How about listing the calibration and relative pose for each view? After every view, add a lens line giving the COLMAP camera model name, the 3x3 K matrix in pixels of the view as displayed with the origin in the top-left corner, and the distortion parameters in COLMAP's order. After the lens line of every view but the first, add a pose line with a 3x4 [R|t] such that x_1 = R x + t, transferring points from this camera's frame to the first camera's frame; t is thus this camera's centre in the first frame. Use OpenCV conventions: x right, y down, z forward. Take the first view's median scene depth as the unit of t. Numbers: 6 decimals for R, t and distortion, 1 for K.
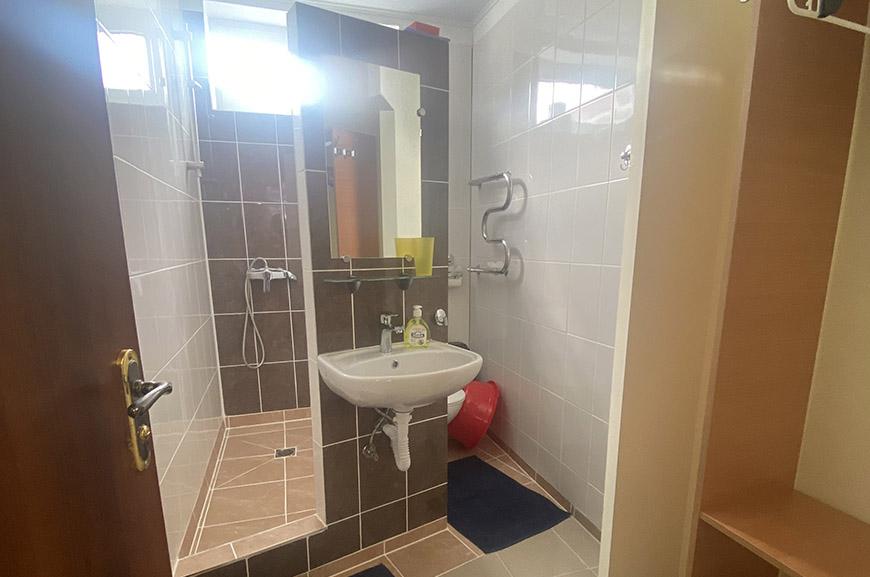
lens RADIAL K [[465.2, 0, 431.5], [0, 465.2, 346.1], [0, 0, 1]] dist [0.040511, -0.037450]
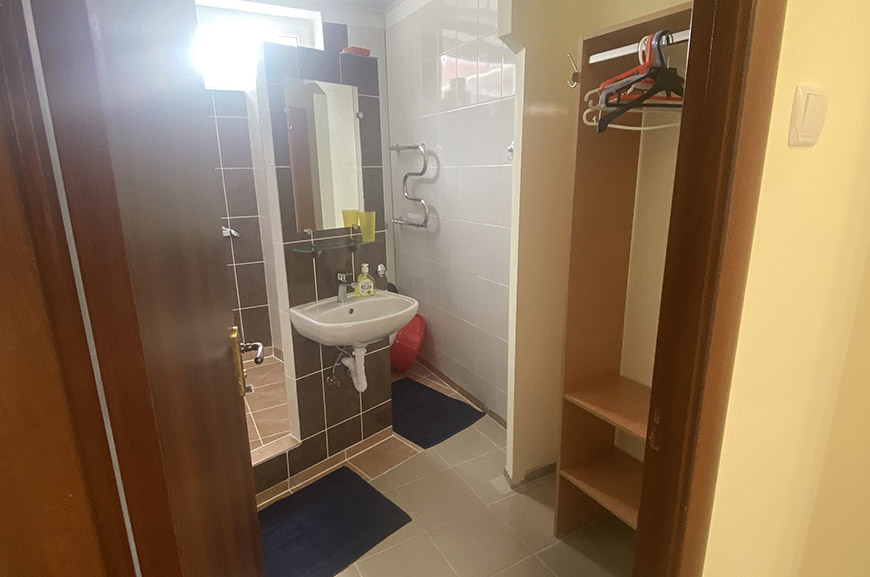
lens RADIAL K [[465.2, 0, 436.6], [0, 465.2, 287.2], [0, 0, 1]] dist [0.040511, -0.037450]
pose [[0.978047, -0.057955, 0.200163, -0.093990], [0.052035, 0.998042, 0.034717, -0.055702], [-0.201783, -0.023540, 0.979147, -0.296253]]
